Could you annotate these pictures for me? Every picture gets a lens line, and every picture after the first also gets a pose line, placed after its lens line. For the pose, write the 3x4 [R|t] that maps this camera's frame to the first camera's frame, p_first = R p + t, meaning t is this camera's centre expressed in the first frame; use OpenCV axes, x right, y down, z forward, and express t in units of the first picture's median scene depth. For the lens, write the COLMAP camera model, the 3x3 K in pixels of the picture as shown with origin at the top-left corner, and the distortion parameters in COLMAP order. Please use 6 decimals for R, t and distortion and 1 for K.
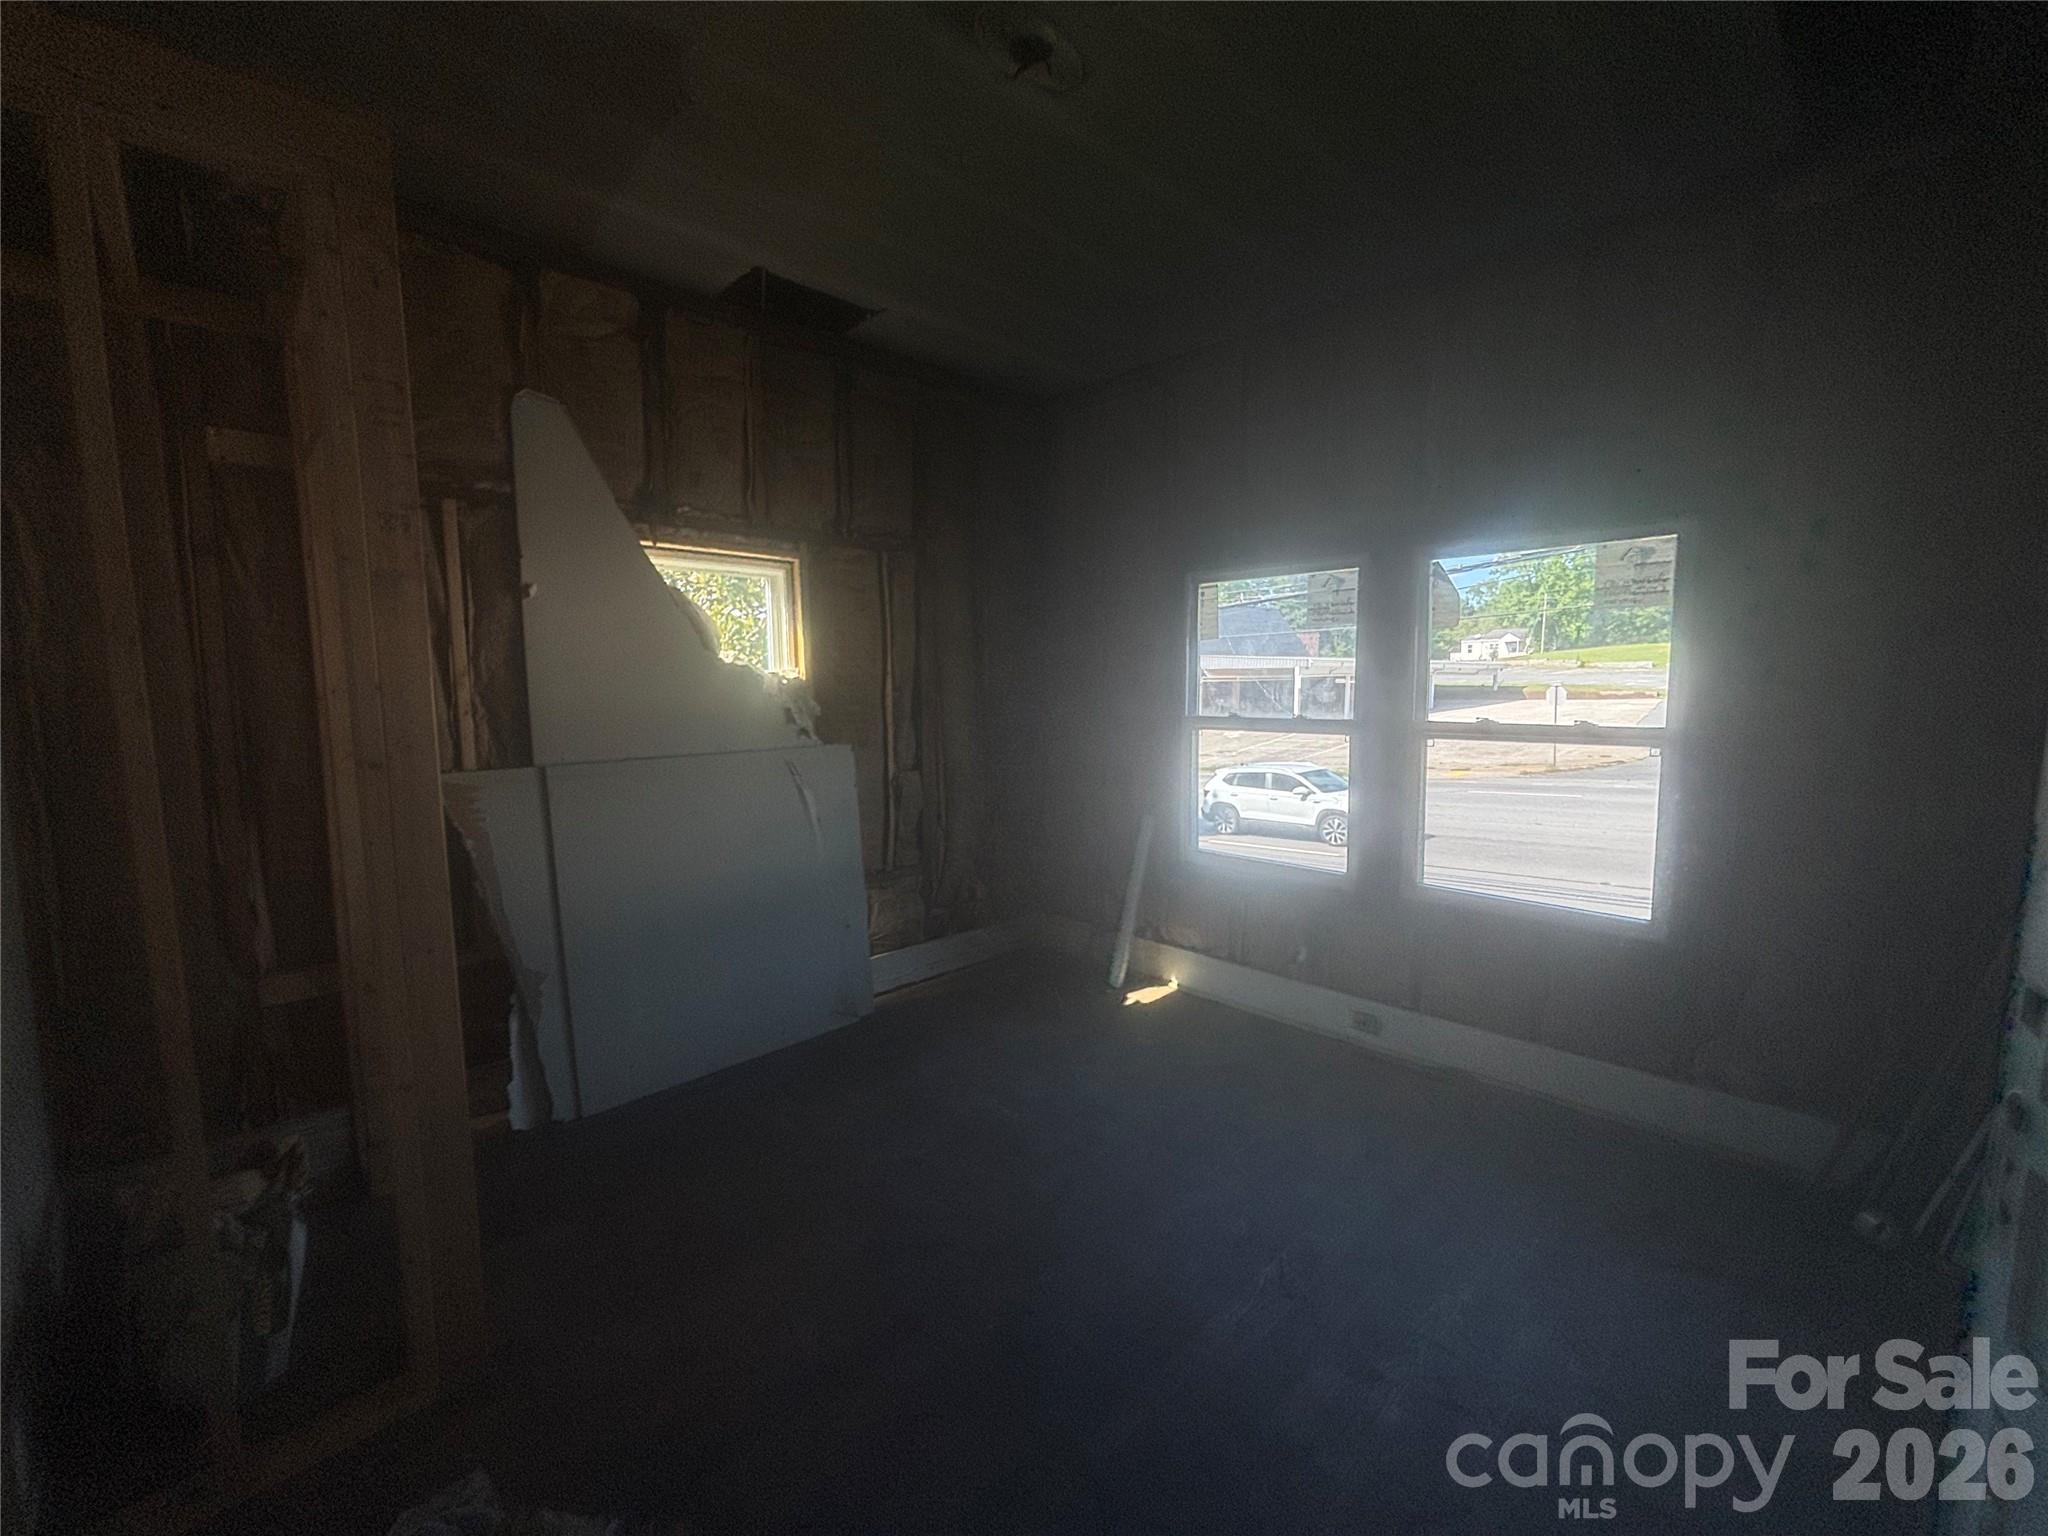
lens RADIAL K [[831.4, 0, 1021.9], [0, 831.4, 768.3], [0, 0, 1]] dist [-0.004064, -0.000834]
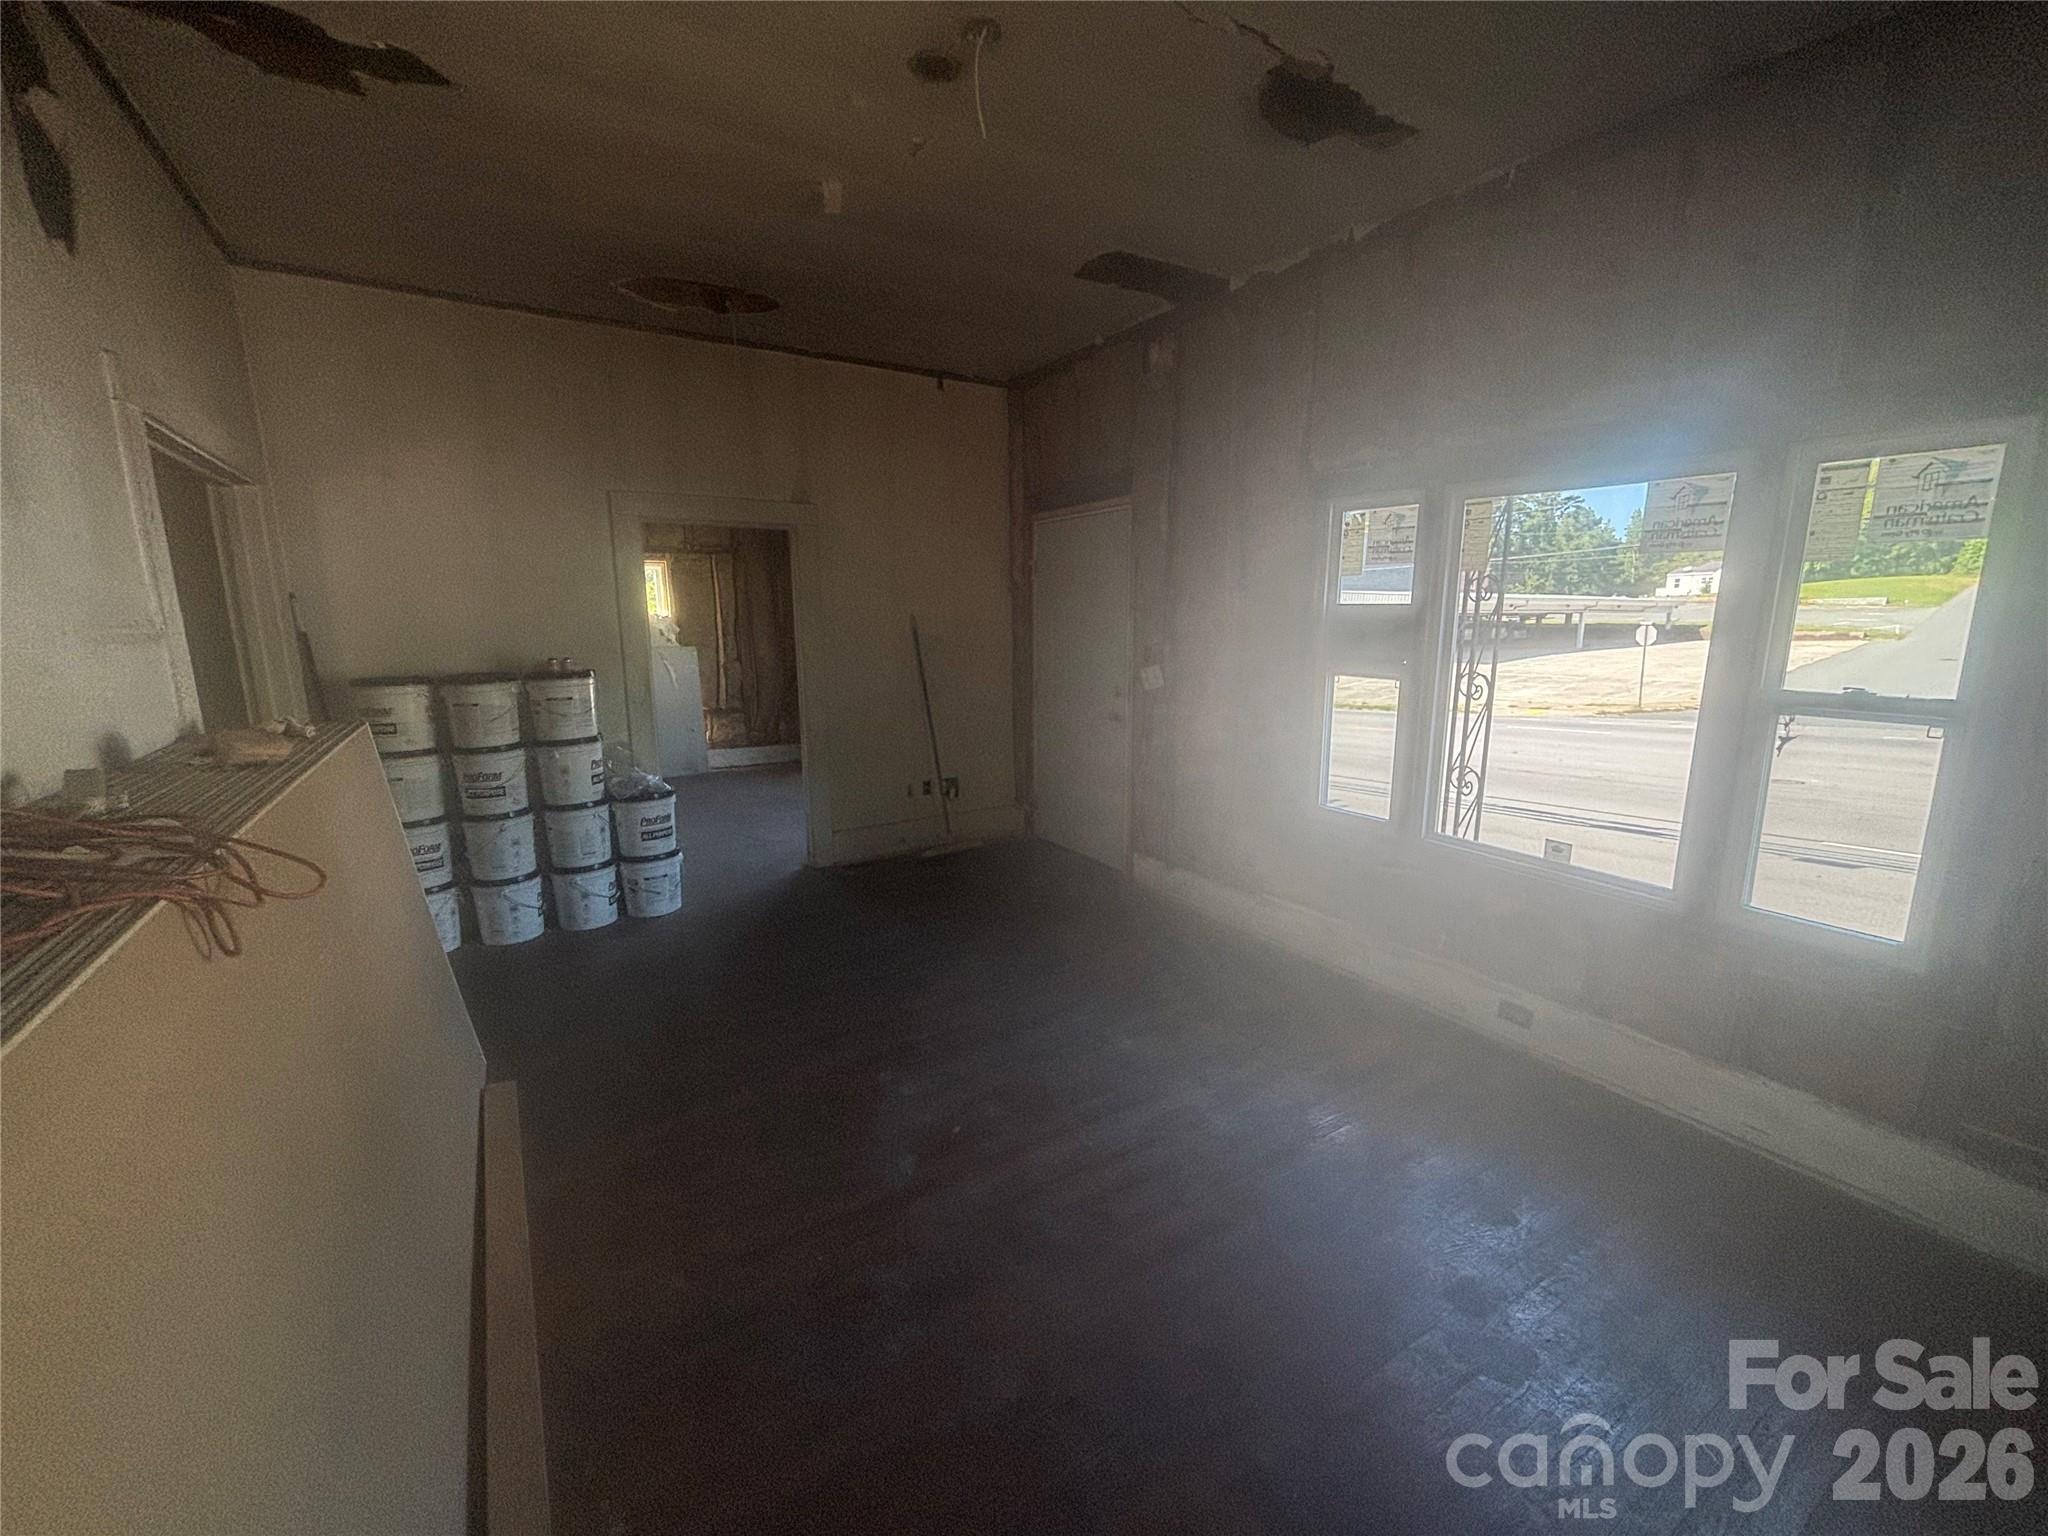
lens RADIAL K [[831.4, 0, 1021.9], [0, 831.4, 768.3], [0, 0, 1]] dist [-0.004064, -0.000834]
pose [[0.979768, 0.039711, -0.196158, 1.052204], [-0.024713, 0.996622, 0.078324, 0.094497], [0.198606, -0.071892, 0.977439, -0.949106]]
